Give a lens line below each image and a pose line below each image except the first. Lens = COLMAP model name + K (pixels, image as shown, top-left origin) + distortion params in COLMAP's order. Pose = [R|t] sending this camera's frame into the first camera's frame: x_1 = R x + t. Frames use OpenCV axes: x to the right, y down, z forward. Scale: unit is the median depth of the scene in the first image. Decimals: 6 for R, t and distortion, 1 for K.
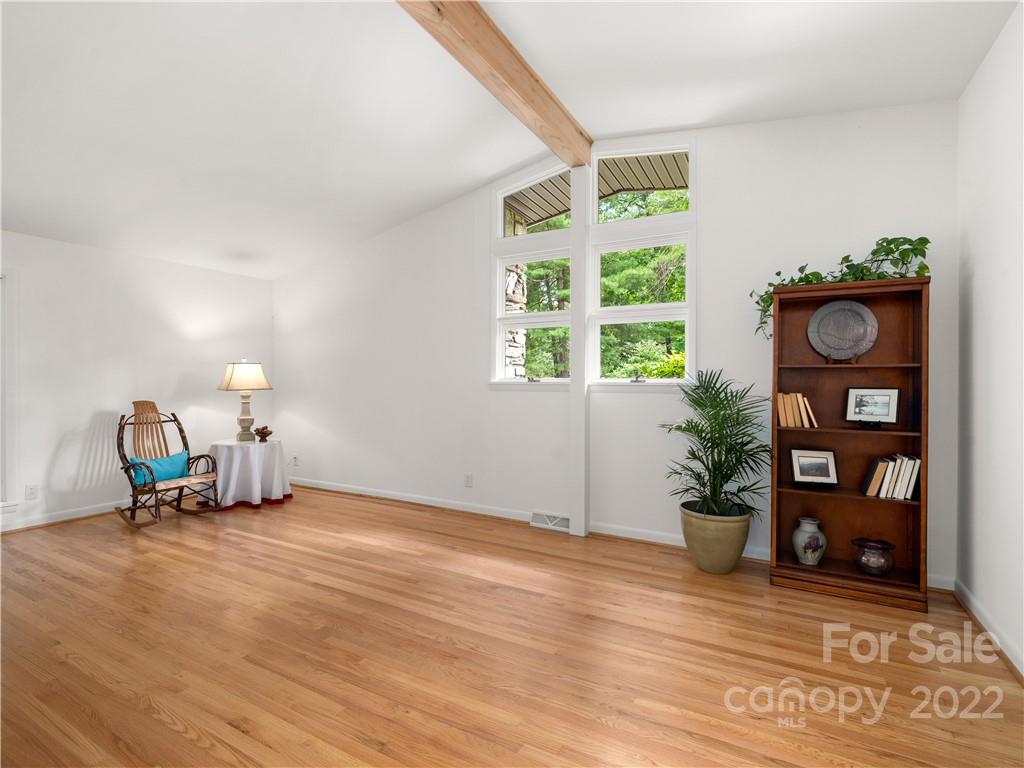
lens RADIAL K [[497.6, 0, 519.2], [0, 497.6, 370.6], [0, 0, 1]] dist [-0.012762, 0.000063]
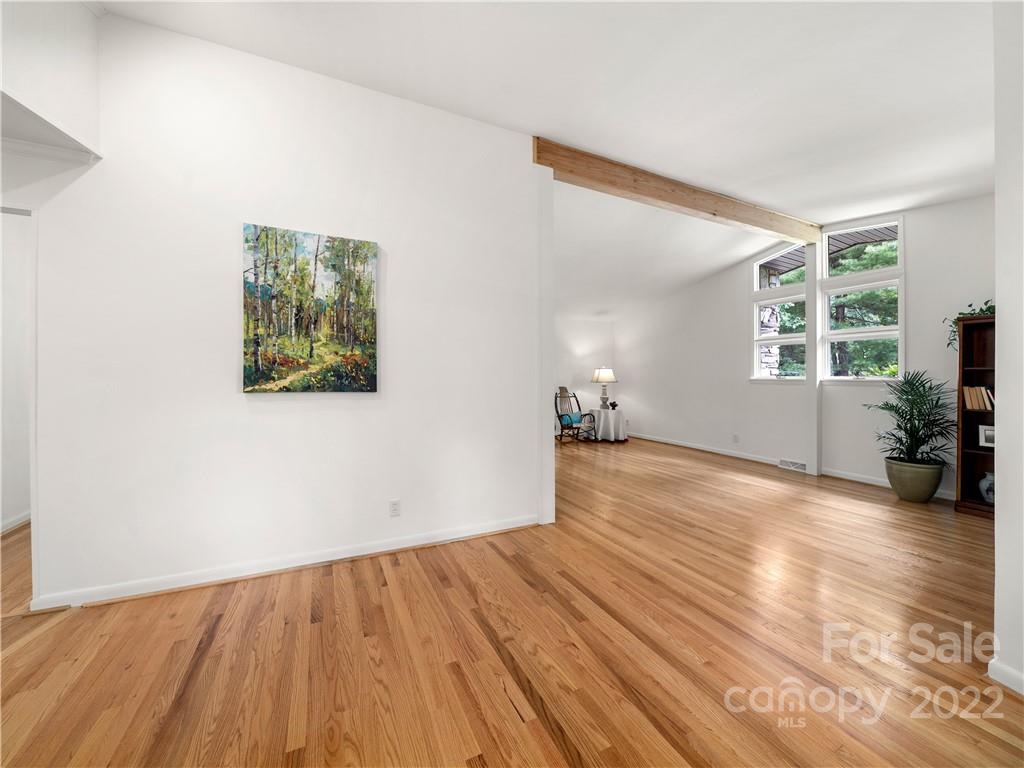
lens RADIAL K [[407.9, 0, 515.1], [0, 407.9, 373.3], [0, 0, 1]] dist [0.004615, -0.000416]
pose [[0.816995, -0.001795, -0.576642, 0.086065], [0.005248, 0.999977, 0.004322, -0.005057], [0.576621, -0.006557, 0.816985, -0.550102]]
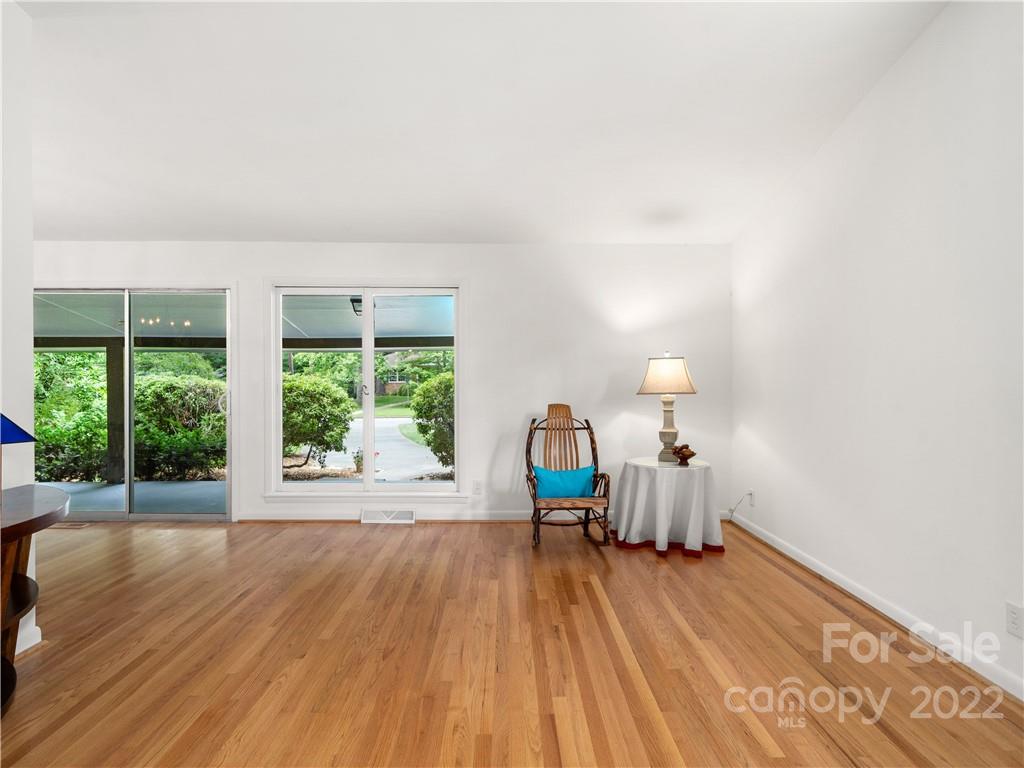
lens RADIAL K [[583.5, 0, 513.6], [0, 583.5, 382.3], [0, 0, 1]] dist [-0.017474, 0.001106]
pose [[0.489218, -0.000694, -0.872161, 0.117426], [0.015299, 0.999853, 0.007785, 0.012521], [0.872027, -0.017152, 0.489157, 0.411264]]
